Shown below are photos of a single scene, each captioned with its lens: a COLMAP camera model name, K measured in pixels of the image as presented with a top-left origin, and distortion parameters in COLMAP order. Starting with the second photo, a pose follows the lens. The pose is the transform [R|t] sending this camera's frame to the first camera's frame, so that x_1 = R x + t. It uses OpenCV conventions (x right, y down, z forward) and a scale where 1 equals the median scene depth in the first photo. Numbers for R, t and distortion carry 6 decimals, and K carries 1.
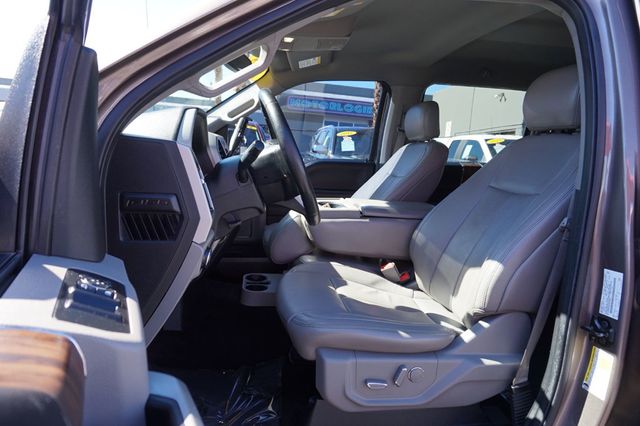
lens RADIAL K [[442.5, 0, 321.4], [0, 442.5, 213.2], [0, 0, 1]] dist [-0.049992, 0.038318]
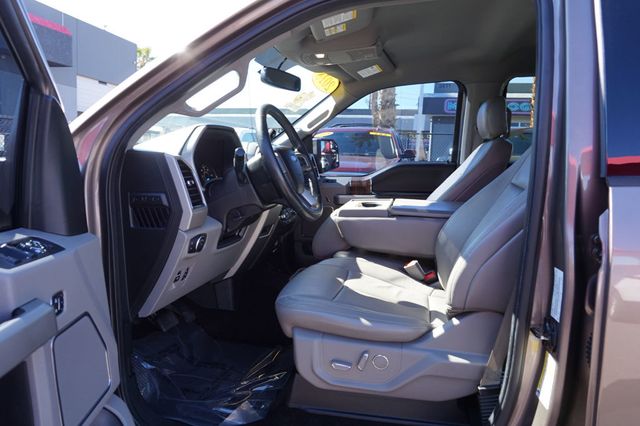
lens RADIAL K [[442.5, 0, 314.5], [0, 442.5, 210.6], [0, 0, 1]] dist [-0.049992, 0.038318]
pose [[0.927744, 0.000081, -0.373216, 0.372448], [-0.007993, 0.999775, -0.019653, 0.021202], [0.373130, 0.021216, 0.927536, -0.036188]]
